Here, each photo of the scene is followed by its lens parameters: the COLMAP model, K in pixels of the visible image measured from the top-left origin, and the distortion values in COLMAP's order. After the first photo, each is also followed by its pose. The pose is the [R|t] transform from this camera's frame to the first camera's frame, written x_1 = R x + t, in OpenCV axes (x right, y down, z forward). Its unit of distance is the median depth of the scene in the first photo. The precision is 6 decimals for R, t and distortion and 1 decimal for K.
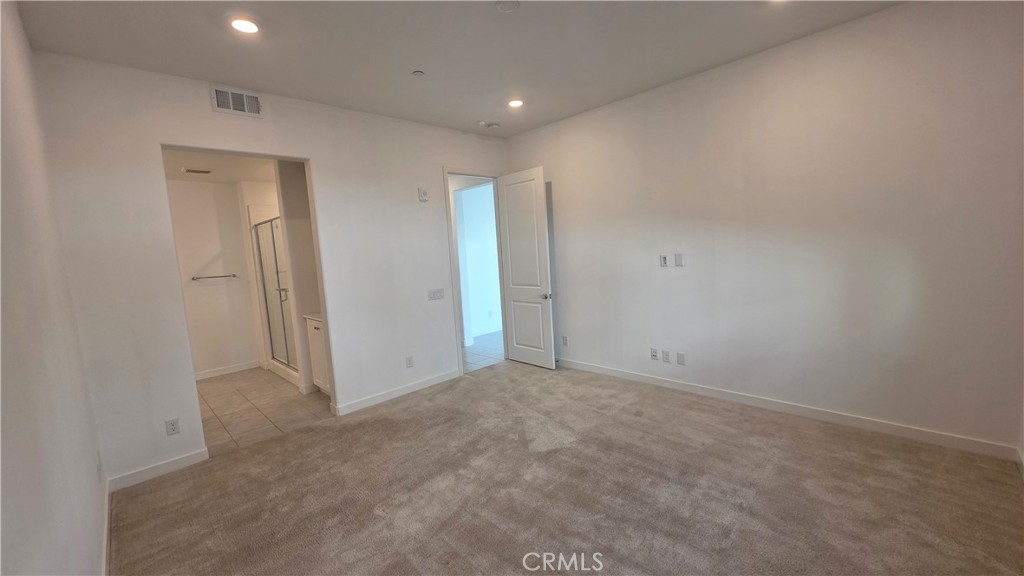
lens RADIAL K [[407.6, 0, 513.0], [0, 407.6, 289.4], [0, 0, 1]] dist [0.002839, -0.000325]
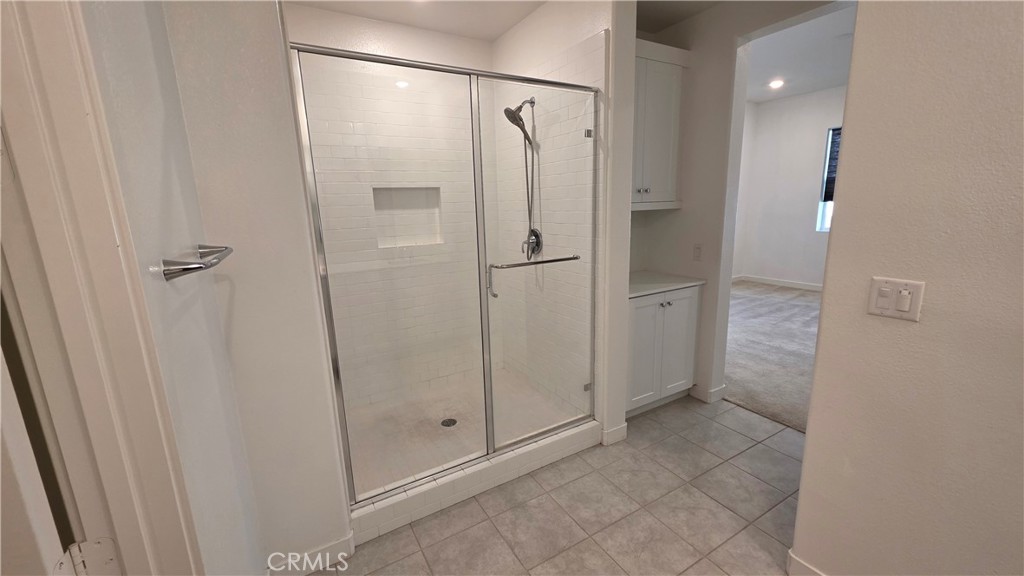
lens RADIAL K [[407.6, 0, 513.0], [0, 407.6, 289.4], [0, 0, 1]] dist [0.002839, -0.000325]
pose [[0.251007, -0.150172, 0.956266, -1.104627], [0.109879, 0.985928, 0.125989, -0.028889], [-0.961729, 0.073450, 0.263976, 1.039343]]
